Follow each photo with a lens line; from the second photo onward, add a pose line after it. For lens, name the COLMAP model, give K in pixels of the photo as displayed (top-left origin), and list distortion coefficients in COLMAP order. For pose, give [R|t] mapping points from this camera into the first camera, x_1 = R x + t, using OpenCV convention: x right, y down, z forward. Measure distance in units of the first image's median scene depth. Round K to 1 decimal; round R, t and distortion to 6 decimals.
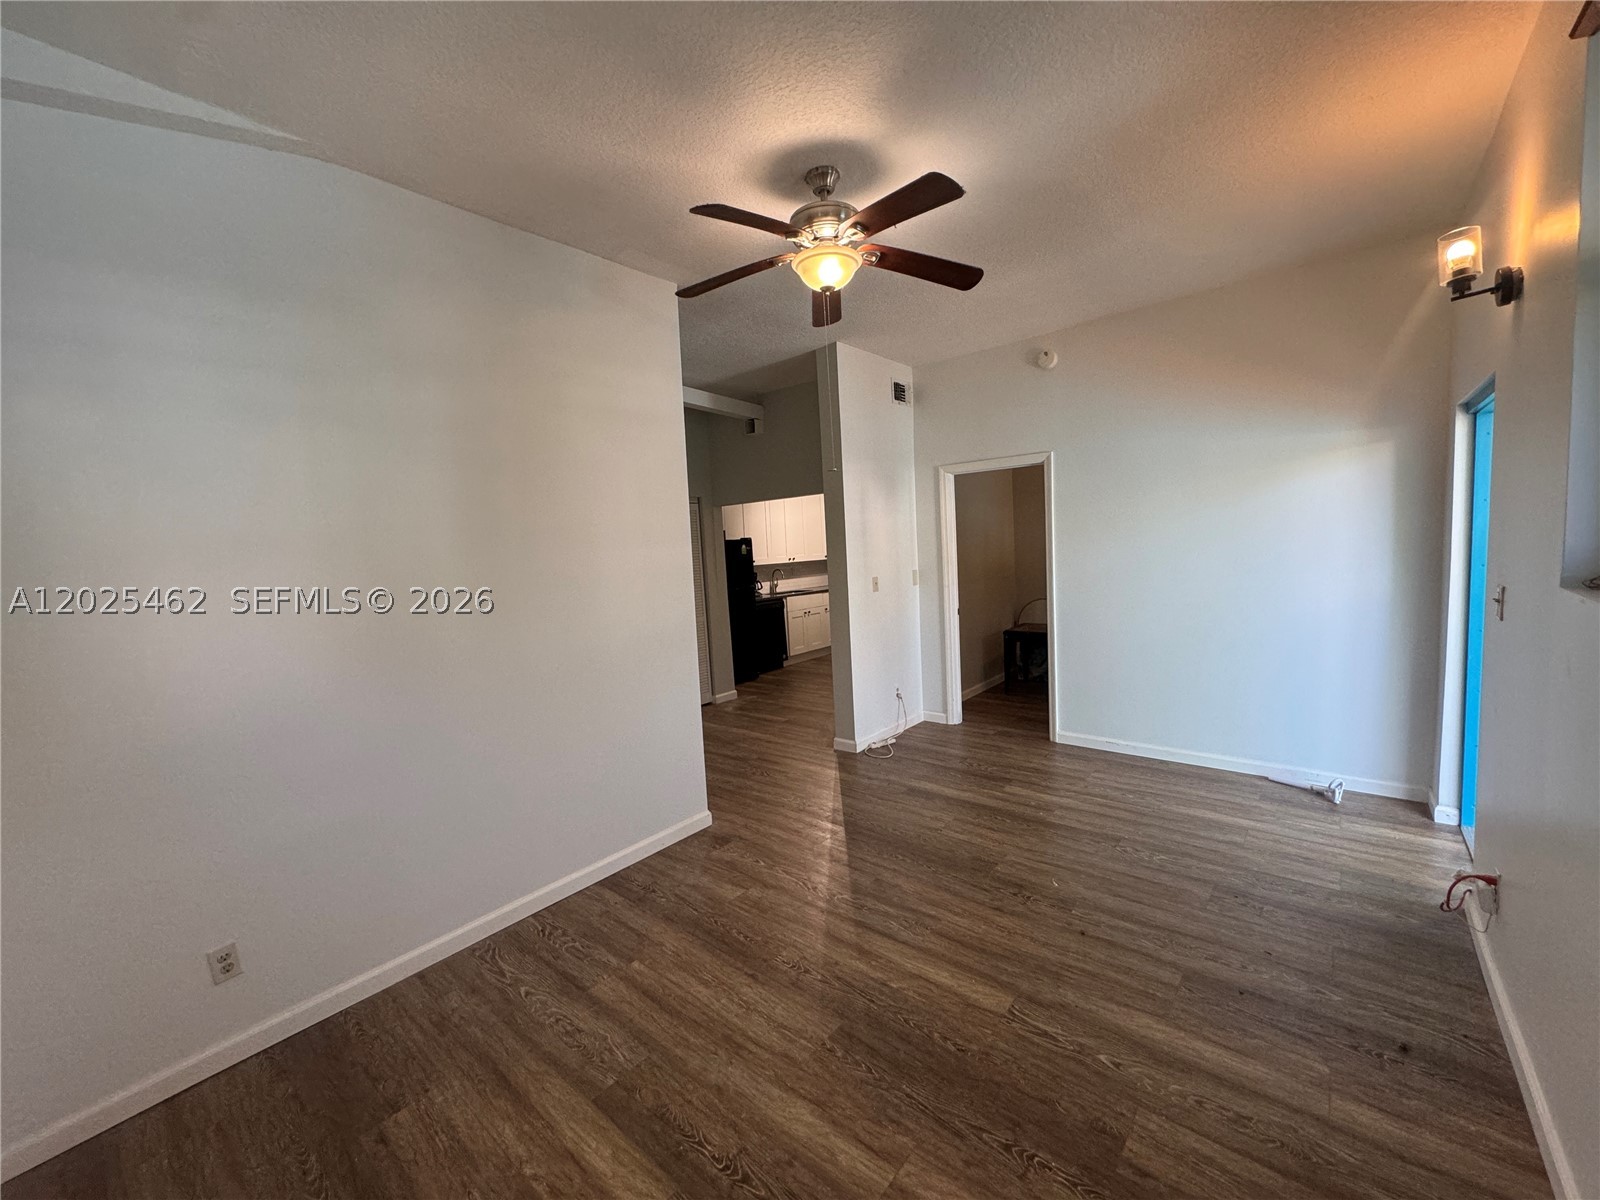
lens RADIAL K [[642.1, 0, 789.0], [0, 642.1, 599.9], [0, 0, 1]] dist [-0.002774, 0.001489]
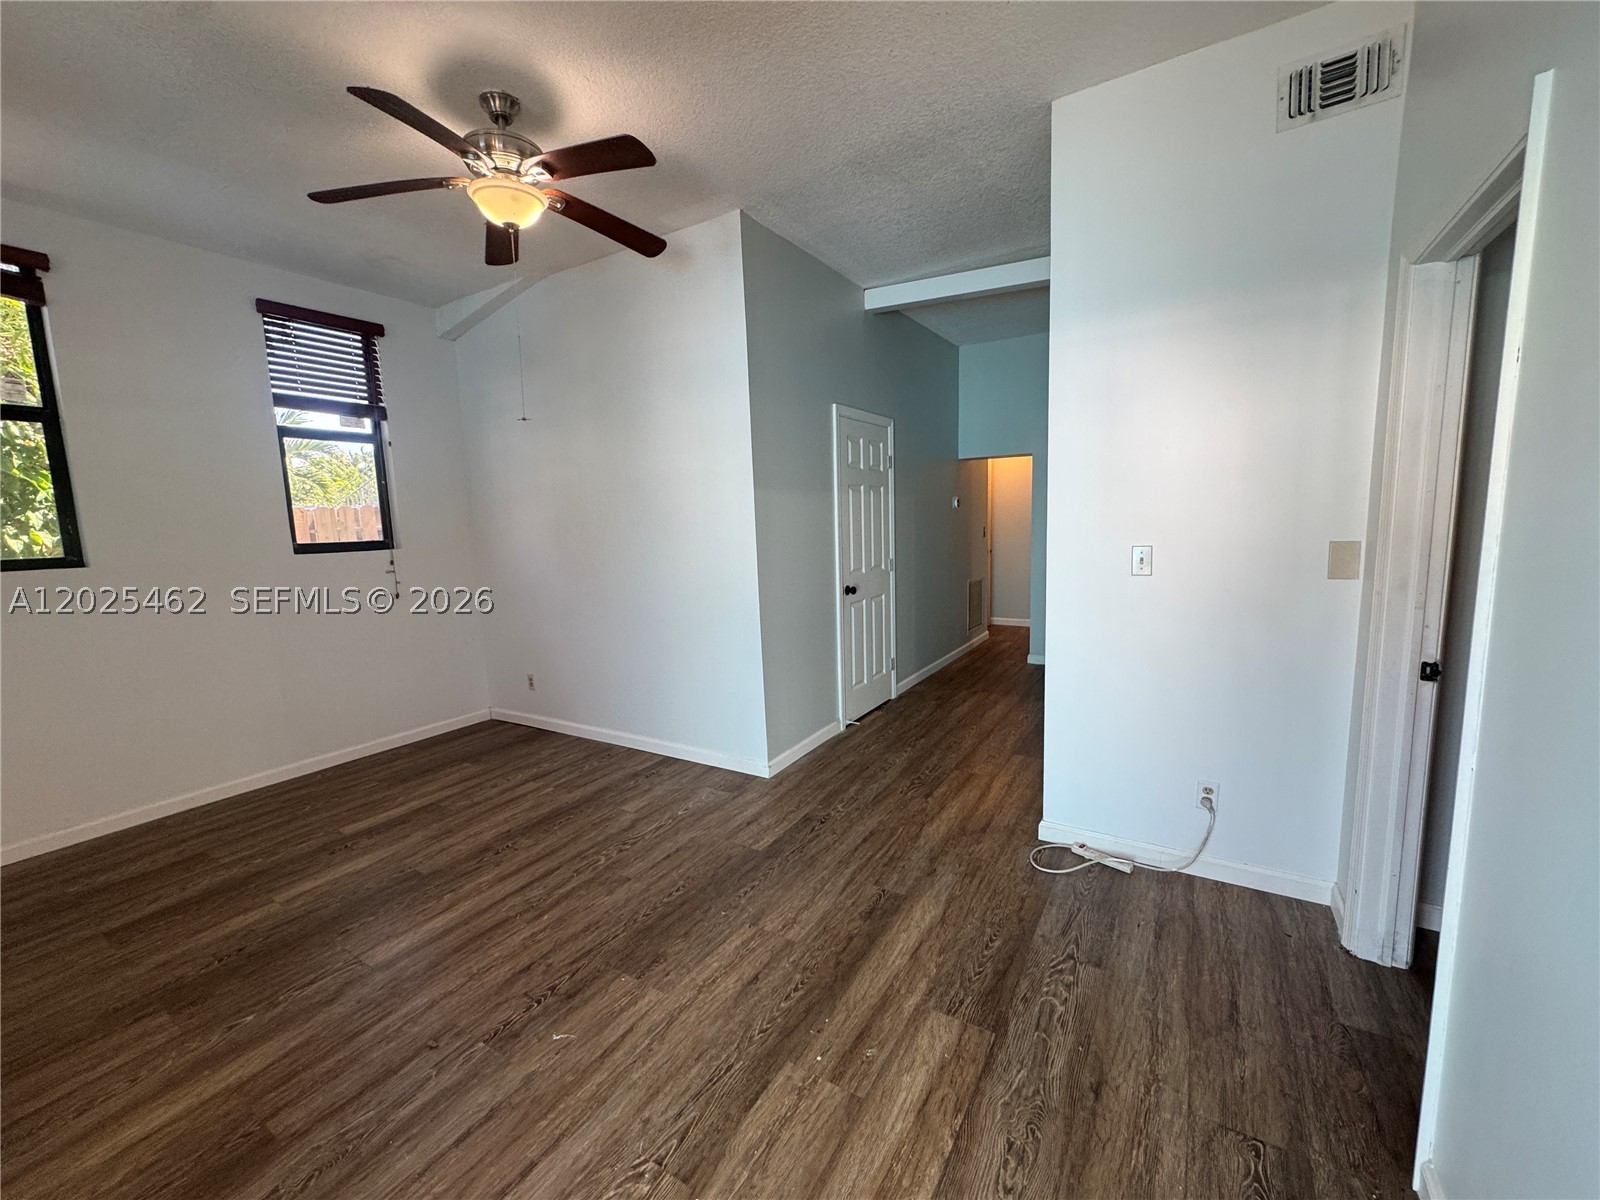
lens RADIAL K [[642.1, 0, 800.9], [0, 642.1, 592.2], [0, 0, 1]] dist [-0.002774, 0.001489]
pose [[0.150761, 0.168213, -0.974154, 1.096105], [-0.056434, 0.985274, 0.161399, -0.122347], [0.986958, 0.030643, 0.158033, 1.230182]]
